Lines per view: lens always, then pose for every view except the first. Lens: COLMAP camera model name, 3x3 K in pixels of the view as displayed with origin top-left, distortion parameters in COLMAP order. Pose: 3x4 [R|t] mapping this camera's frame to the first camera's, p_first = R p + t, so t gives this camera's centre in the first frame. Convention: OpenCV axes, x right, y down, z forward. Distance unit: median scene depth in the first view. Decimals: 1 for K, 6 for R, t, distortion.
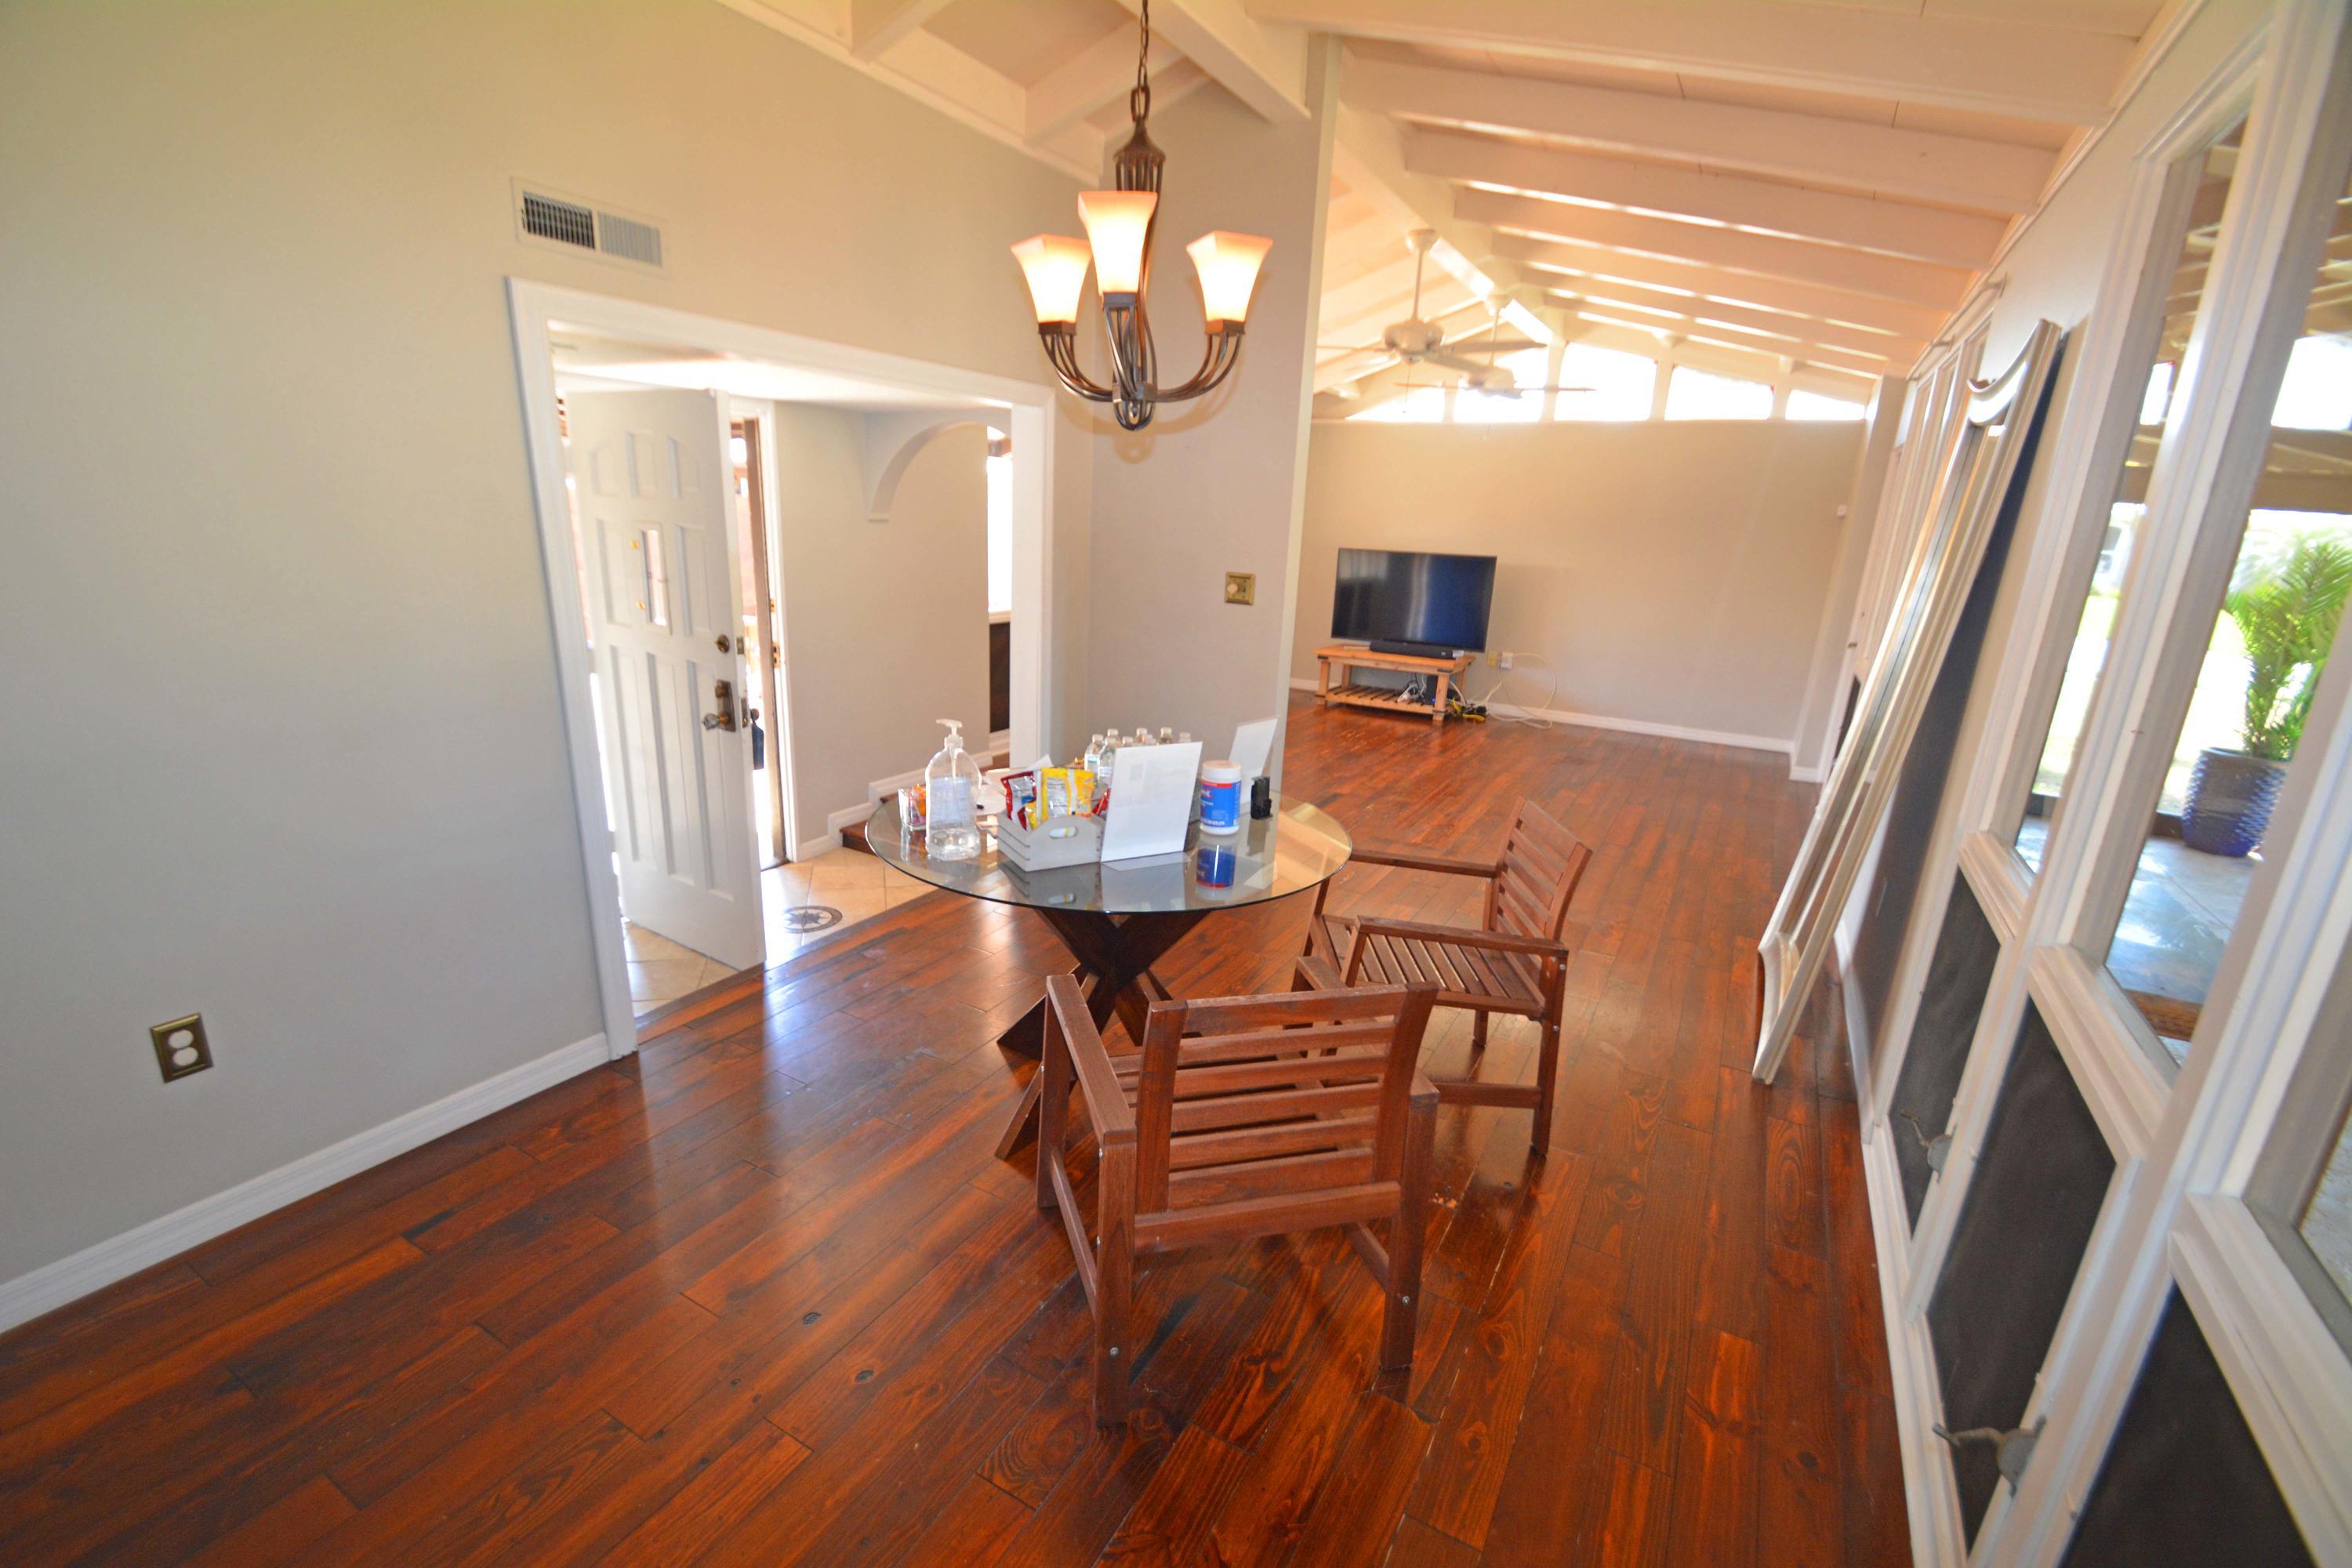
lens RADIAL K [[1043.5, 0, 1147.4], [0, 1043.5, 809.2], [0, 0, 1]] dist [0.023748, -0.020388]
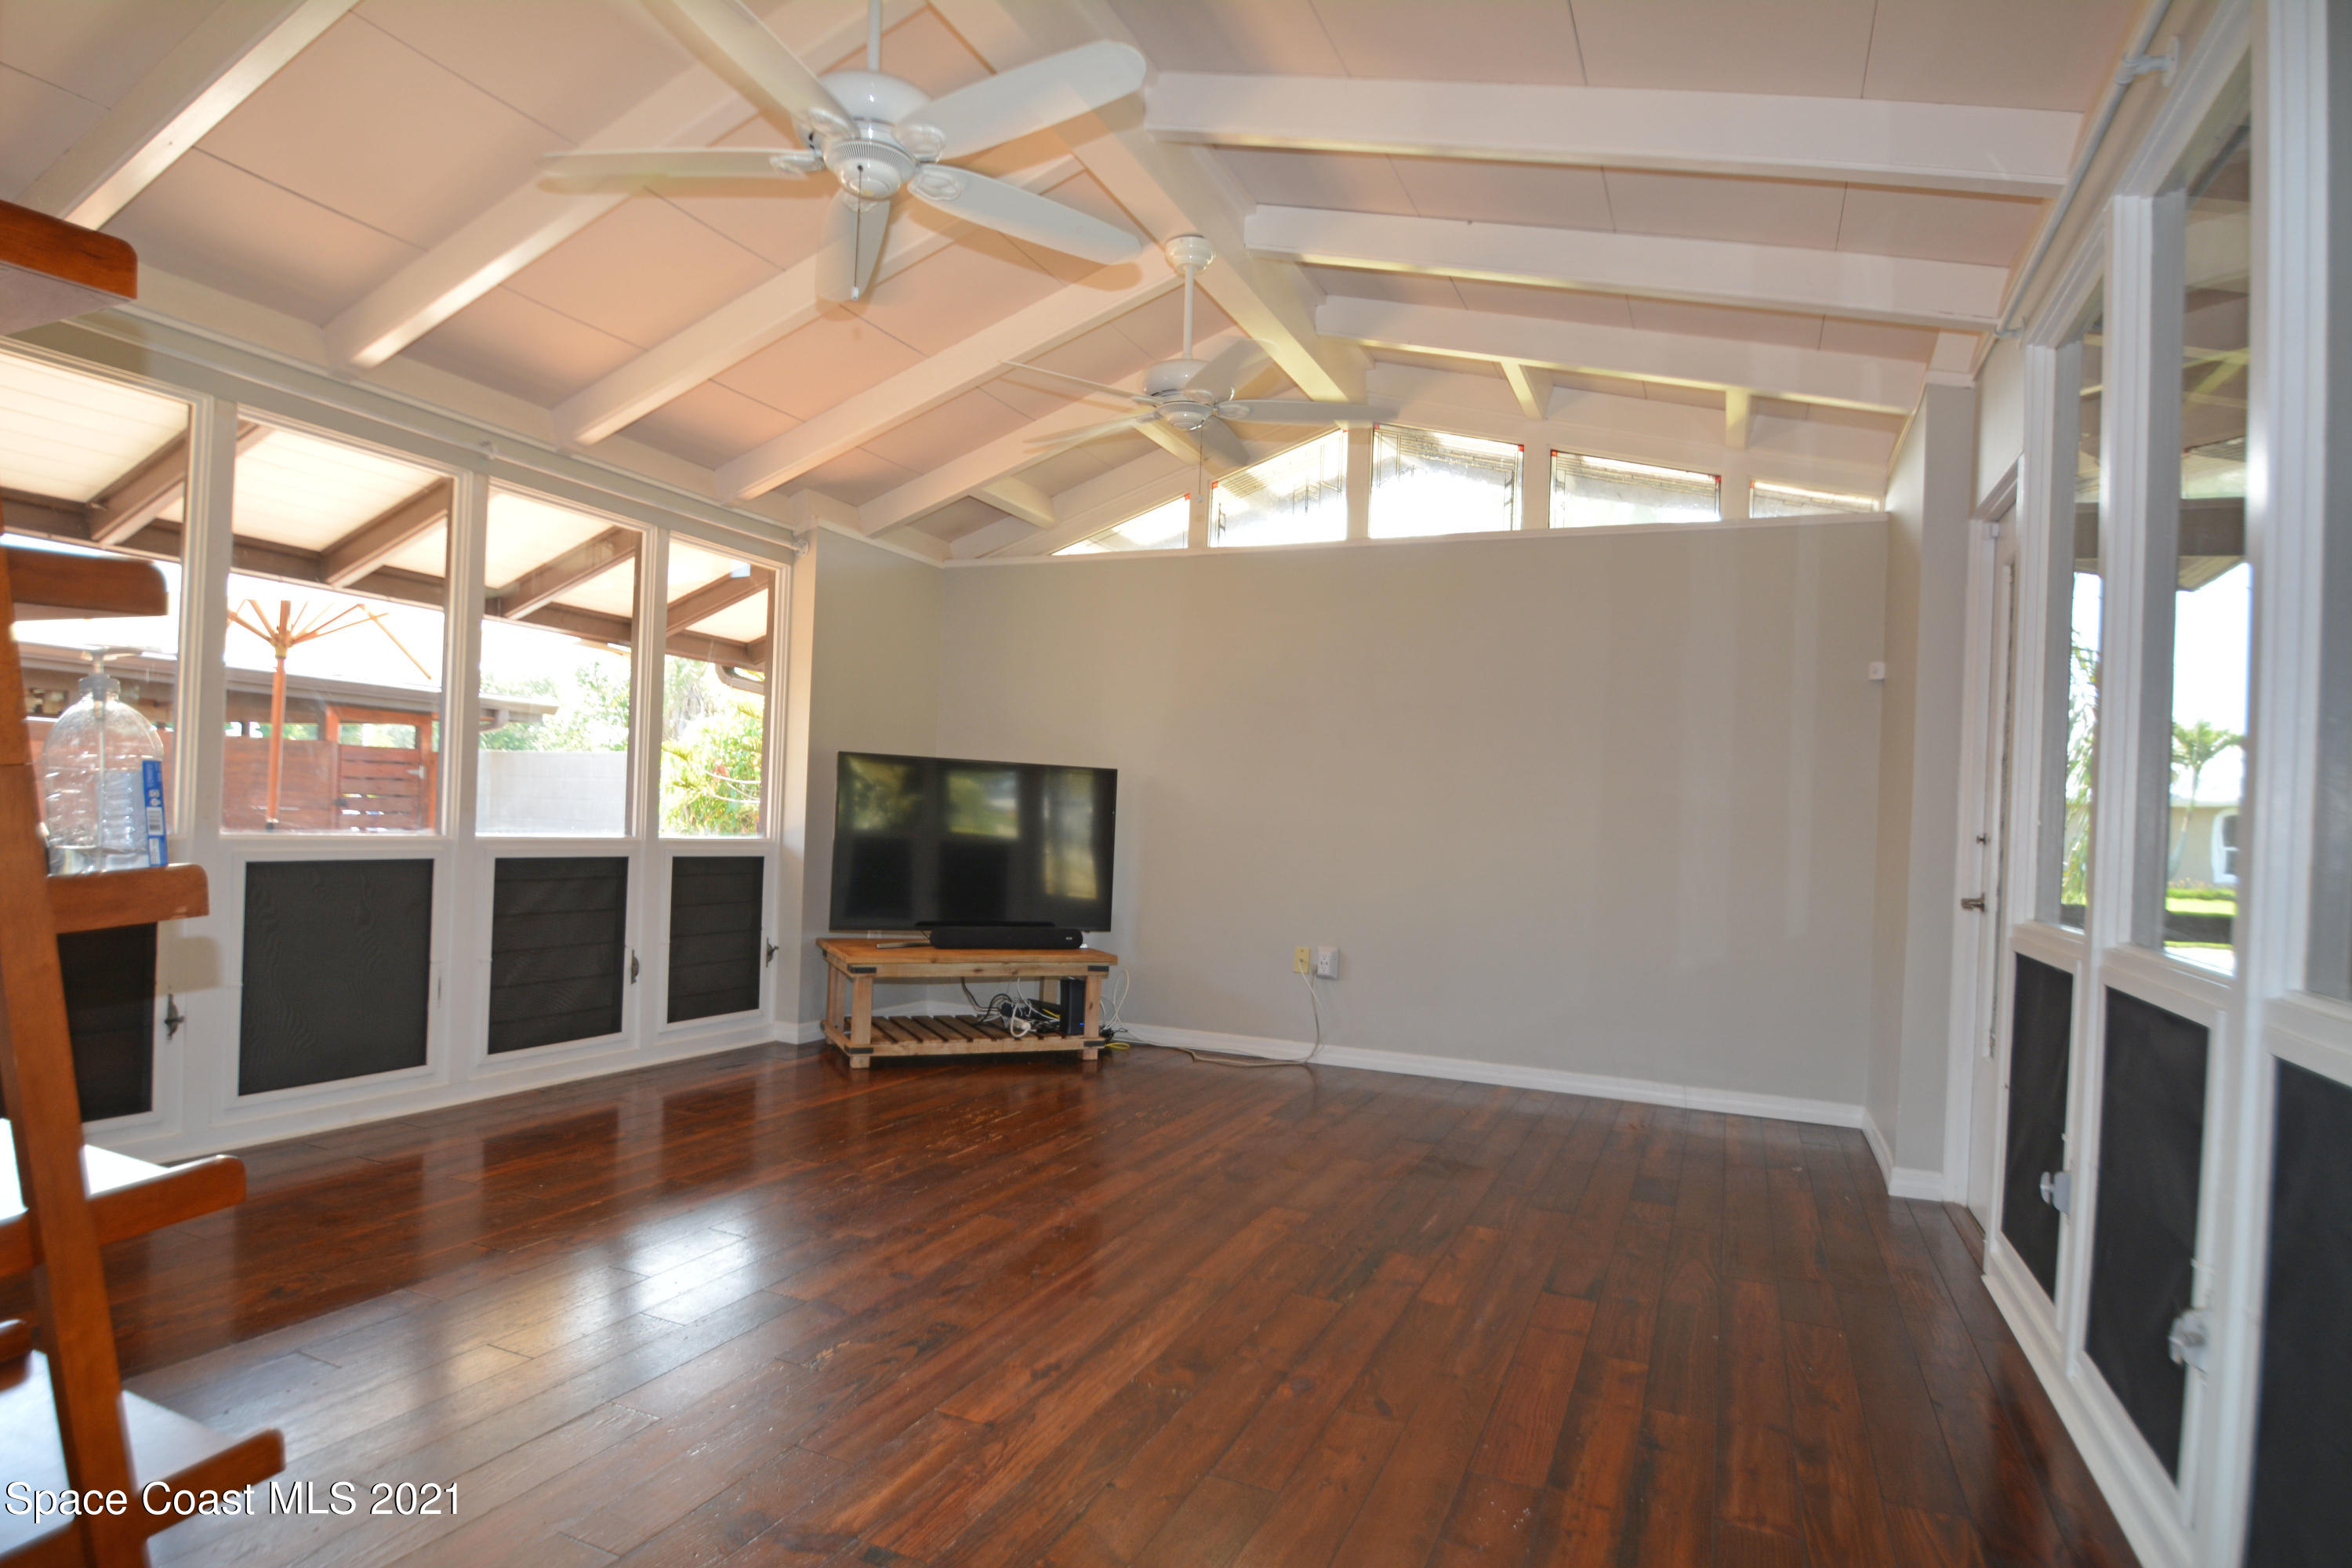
lens RADIAL K [[1280.0, 0, 1116.9], [0, 1280.0, 817.6], [0, 0, 1]] dist [-0.005623, -0.000744]
pose [[0.996999, -0.006012, 0.077177, 0.236667], [0.026747, 0.962331, -0.270562, -0.048037], [-0.072643, 0.271815, 0.959604, 0.455652]]
